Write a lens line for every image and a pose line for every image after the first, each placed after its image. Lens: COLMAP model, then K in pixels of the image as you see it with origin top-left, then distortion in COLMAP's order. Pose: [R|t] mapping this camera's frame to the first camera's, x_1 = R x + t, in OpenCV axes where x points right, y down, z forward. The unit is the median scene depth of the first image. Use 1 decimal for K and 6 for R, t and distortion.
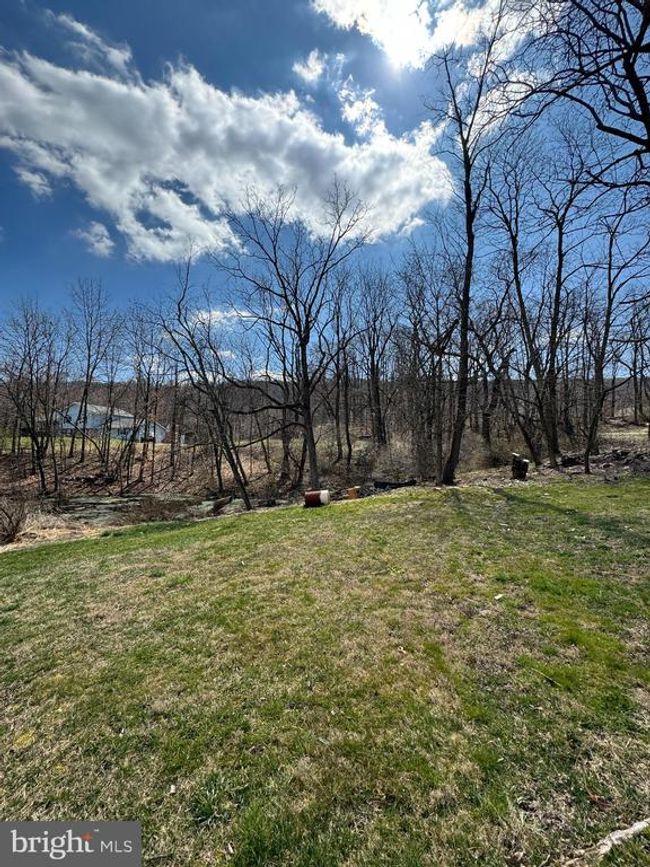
lens RADIAL K [[355.4, 0, 323.7], [0, 355.4, 422.0], [0, 0, 1]] dist [-0.001950, -0.000105]
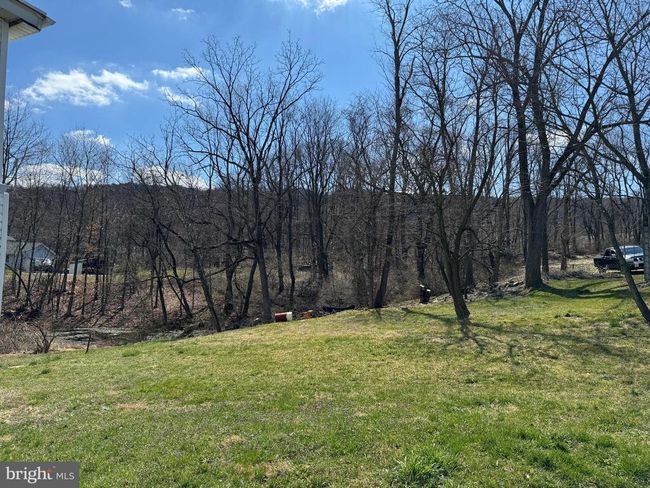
lens RADIAL K [[499.7, 0, 325.3], [0, 499.7, 246.5], [0, 0, 1]] dist [0.054580, -0.078851]
pose [[0.982424, 0.011377, 0.186318, -0.129015], [-0.013767, 0.999839, 0.011538, -0.048488], [-0.186157, -0.013900, 0.982422, -0.527793]]
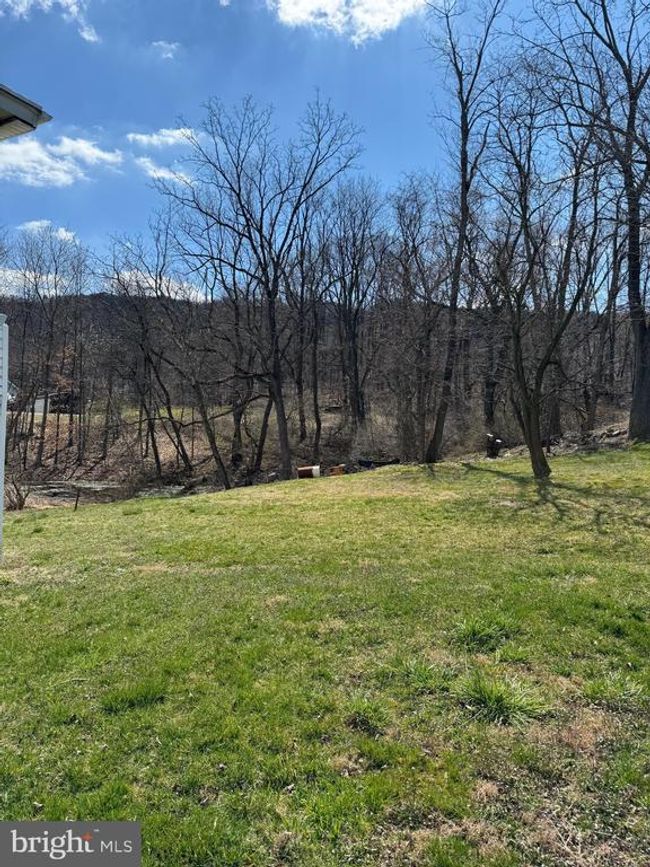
lens RADIAL K [[666.6, 0, 312.4], [0, 666.6, 439.1], [0, 0, 1]] dist [0.054580, -0.078851]
pose [[0.992908, 0.008307, 0.118595, -0.142315], [-0.020502, 0.994575, 0.101984, -0.053428], [-0.117104, -0.103692, 0.987692, -0.561981]]
